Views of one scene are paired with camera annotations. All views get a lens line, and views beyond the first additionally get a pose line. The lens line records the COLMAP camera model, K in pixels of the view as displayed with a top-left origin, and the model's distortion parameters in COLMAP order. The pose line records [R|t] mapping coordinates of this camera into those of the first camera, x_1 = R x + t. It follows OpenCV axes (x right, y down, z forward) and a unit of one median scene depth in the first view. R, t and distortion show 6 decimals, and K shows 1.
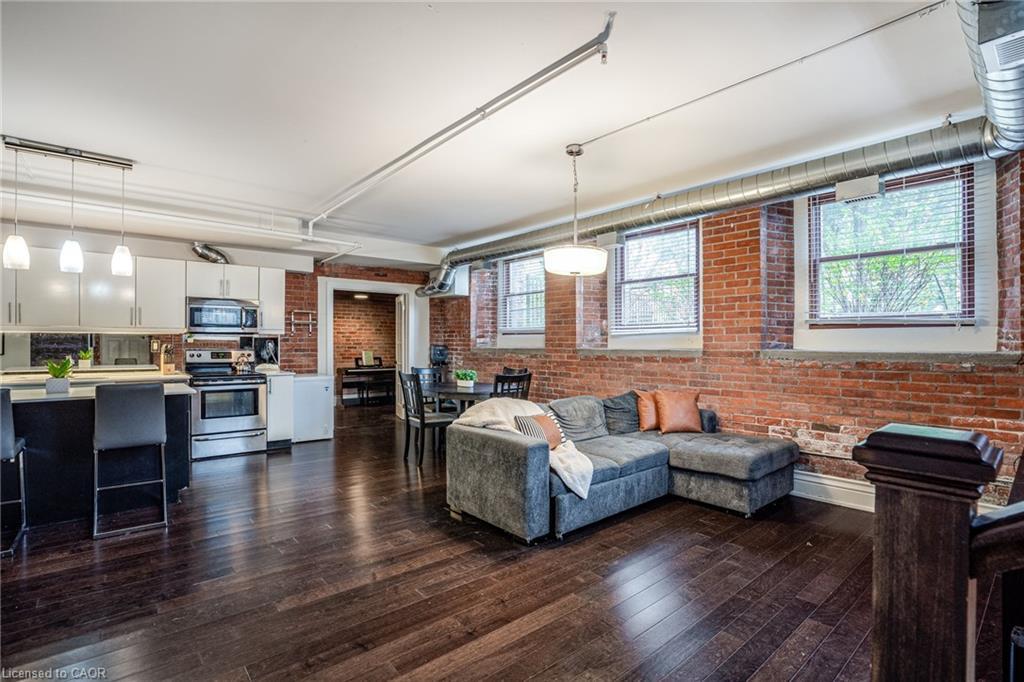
lens RADIAL K [[483.5, 0, 508.9], [0, 483.5, 344.2], [0, 0, 1]] dist [-0.060558, 0.023245]
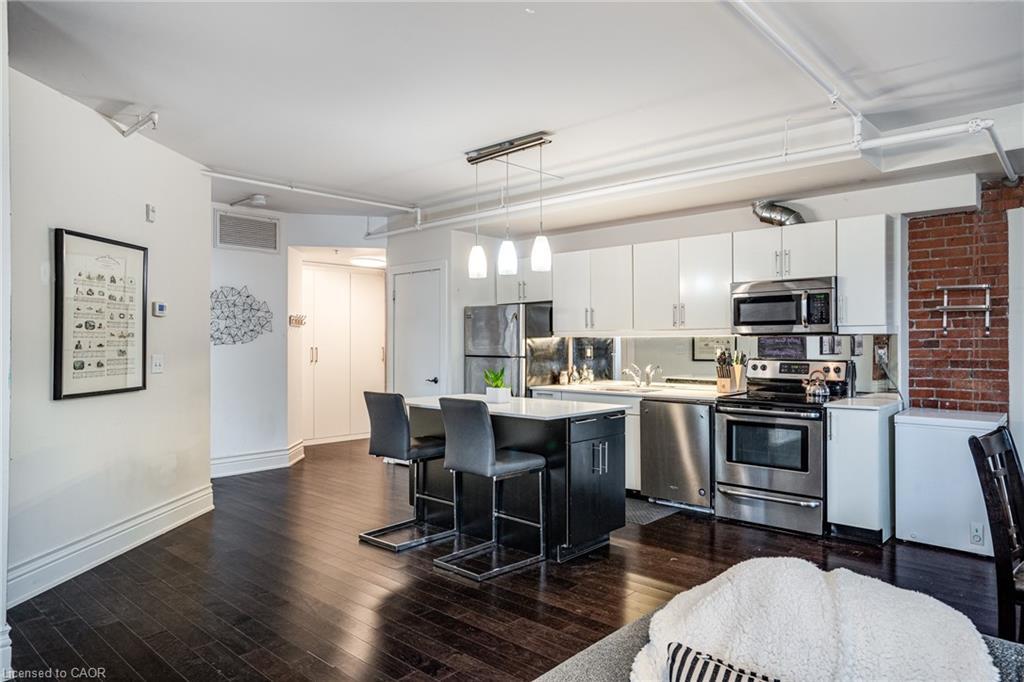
lens RADIAL K [[641.2, 0, 515.0], [0, 641.2, 336.2], [0, 0, 1]] dist [0.001406, 0.000303]
pose [[0.127256, -0.014694, -0.991761, 0.200803], [-0.000903, 0.999888, -0.014930, -0.006799], [0.991869, 0.002795, 0.127229, 0.507068]]
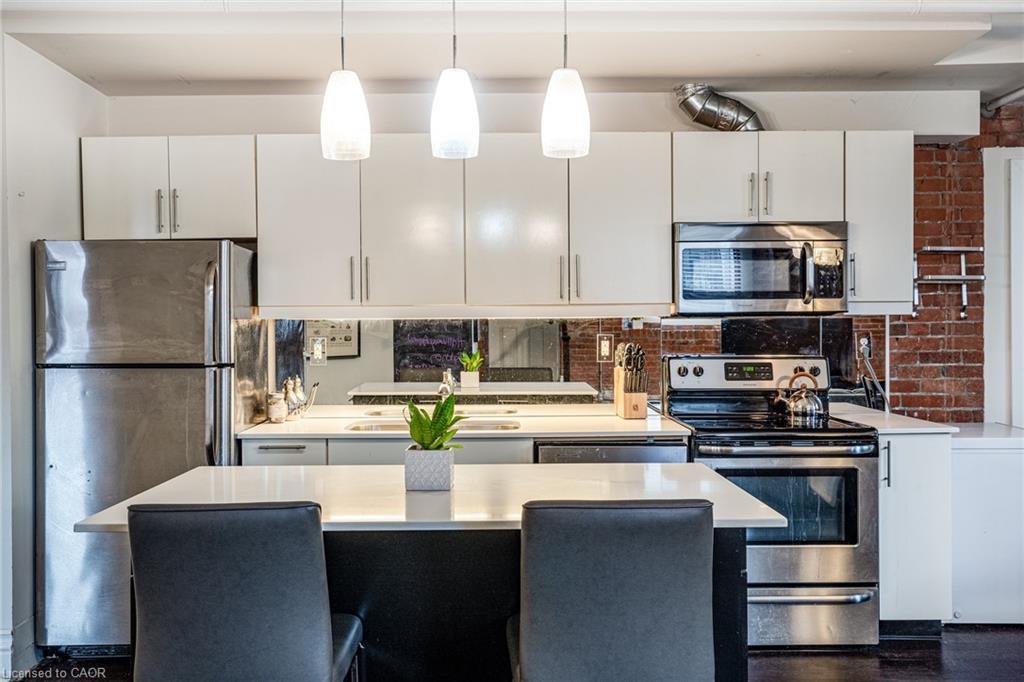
lens RADIAL K [[938.3, 0, 483.4], [0, 938.3, 339.5], [0, 0, 1]] dist [-0.010218, -0.007846]
pose [[0.756659, 0.000803, -0.653809, -0.266277], [0.007116, 0.999930, 0.009464, -0.011323], [0.653771, -0.011814, 0.756600, 0.276928]]
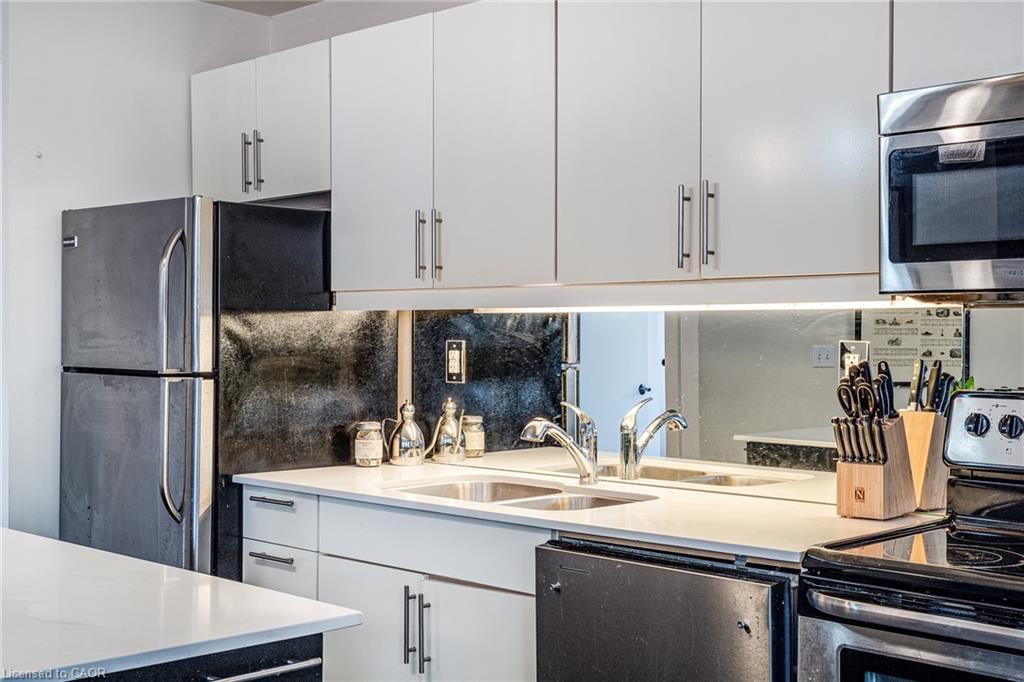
lens RADIAL K [[1317.8, 0, 495.1], [0, 1317.8, 340.1], [0, 0, 1]] dist [0.019679, 0.015821]
pose [[0.083391, -0.002711, -0.996513, -0.179520], [-0.008872, 0.999955, -0.003463, -0.004432], [0.996477, 0.009130, 0.083363, 0.736630]]
